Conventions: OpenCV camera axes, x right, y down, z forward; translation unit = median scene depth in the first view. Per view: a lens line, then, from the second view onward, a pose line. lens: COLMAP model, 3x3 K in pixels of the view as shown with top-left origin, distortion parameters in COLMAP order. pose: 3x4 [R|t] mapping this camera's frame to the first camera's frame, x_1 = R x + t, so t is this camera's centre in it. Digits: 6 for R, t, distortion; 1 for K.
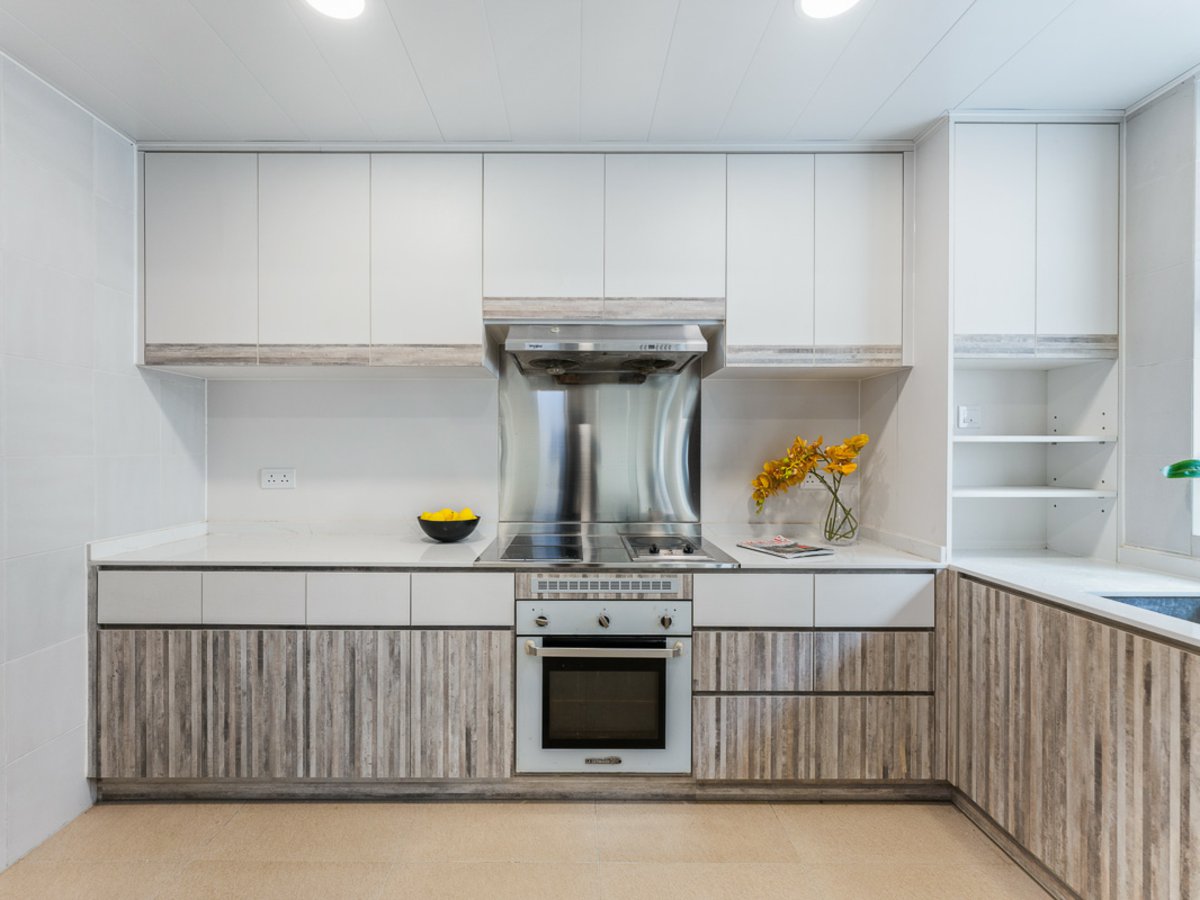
lens RADIAL K [[546.3, 0, 573.5], [0, 546.3, 456.8], [0, 0, 1]] dist [0.003086, -0.001314]
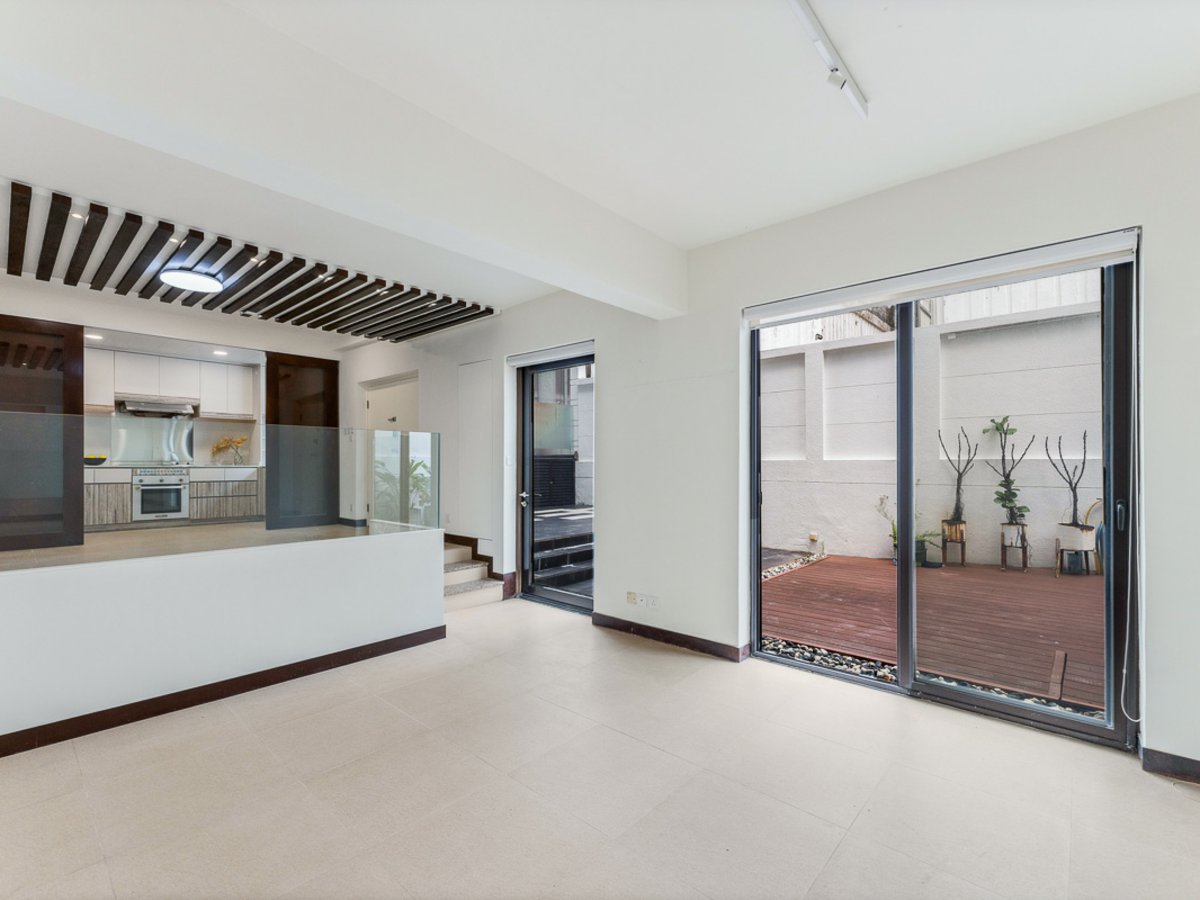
lens RADIAL K [[546.3, 0, 609.2], [0, 546.3, 463.9], [0, 0, 1]] dist [0.003086, -0.001314]
pose [[0.658838, -0.002539, 0.752281, -0.781317], [0.004654, 0.999989, -0.000701, 0.197398], [-0.752271, 0.003963, 0.658842, -4.014647]]
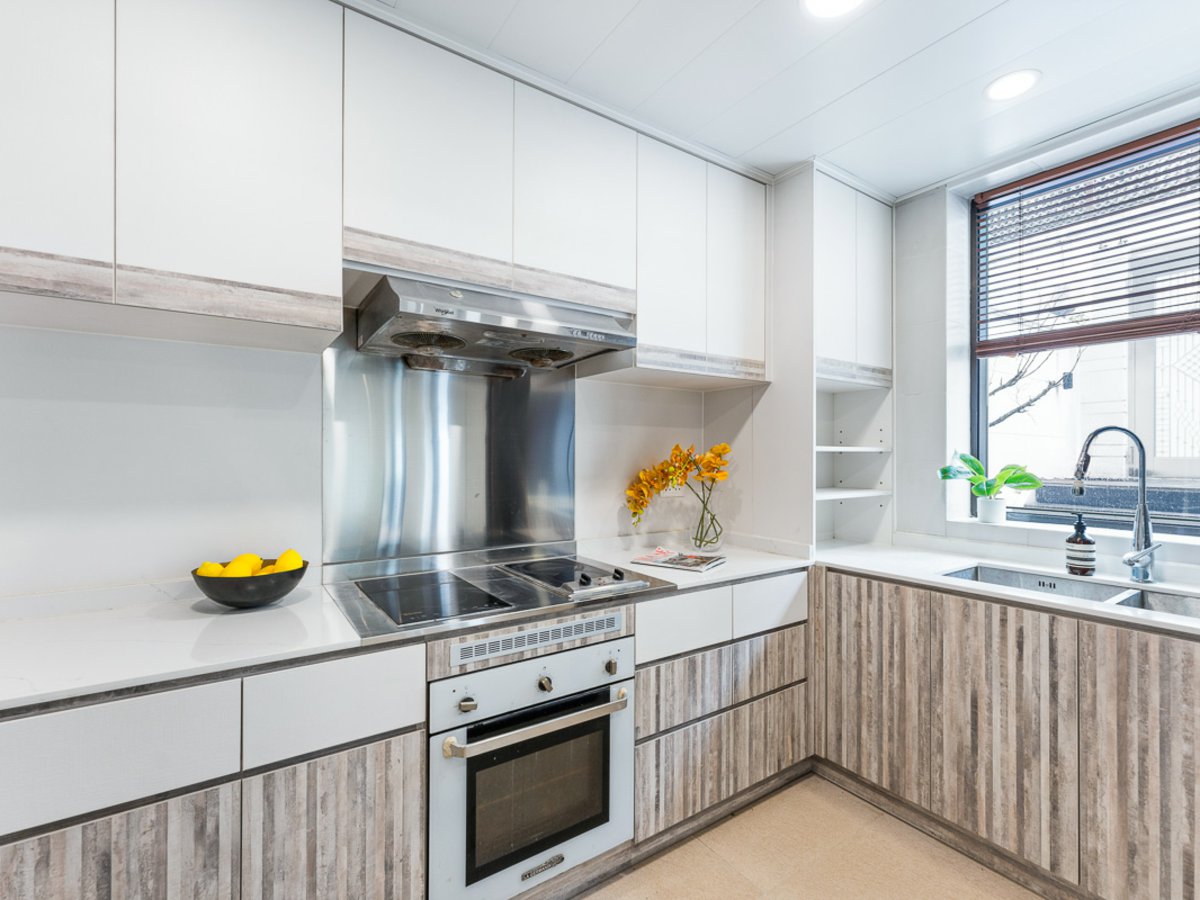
lens RADIAL K [[546.3, 0, 601.9], [0, 546.3, 457.5], [0, 0, 1]] dist [0.003086, -0.001314]
pose [[0.827437, -0.001599, 0.561557, -0.304473], [0.005542, 0.999971, -0.005319, -0.011309], [-0.561532, 0.007513, 0.827421, 0.316724]]
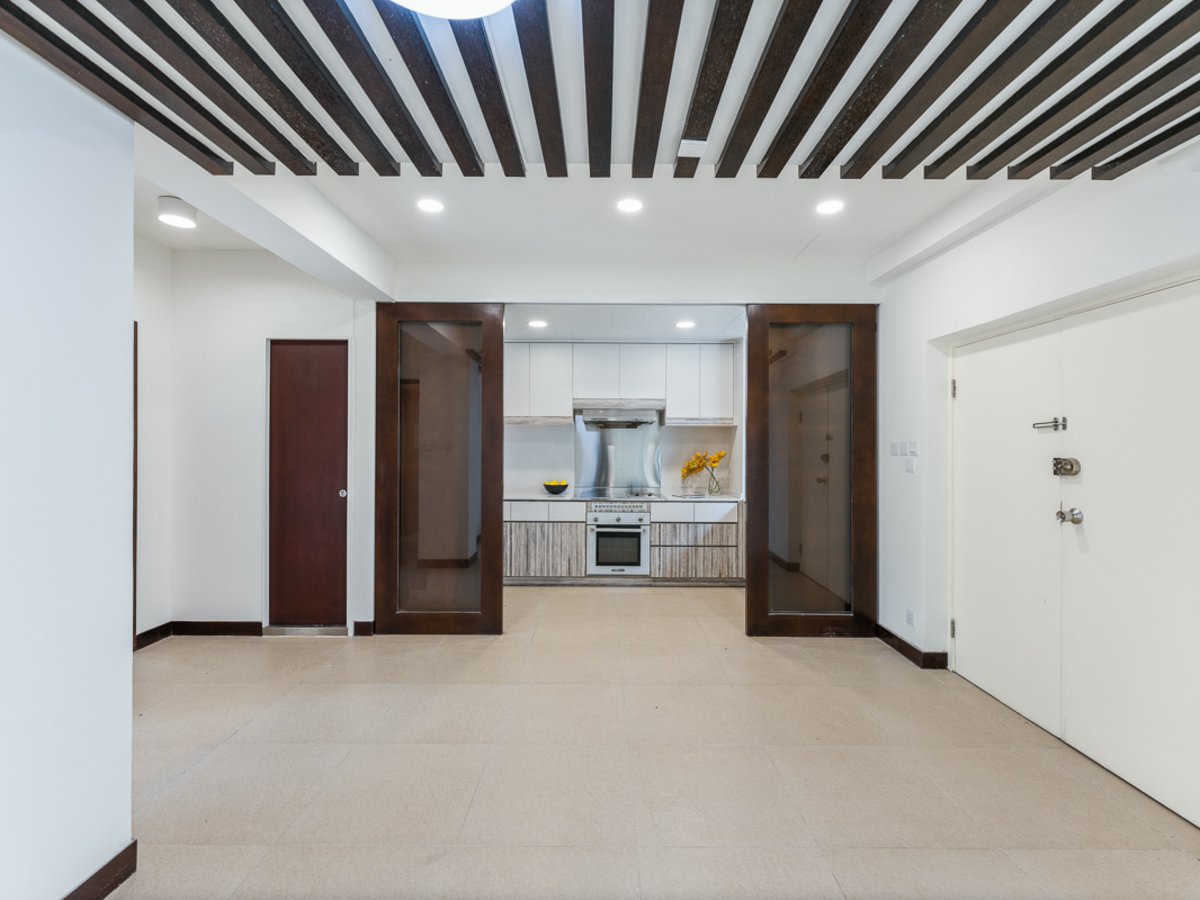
lens RADIAL K [[546.3, 0, 603.5], [0, 546.3, 446.5], [0, 0, 1]] dist [0.003086, -0.001314]
pose [[0.999849, 0.004478, 0.016812, -0.067574], [-0.004336, 0.999955, -0.008454, -0.045669], [-0.016849, 0.008380, 0.999823, -1.760131]]
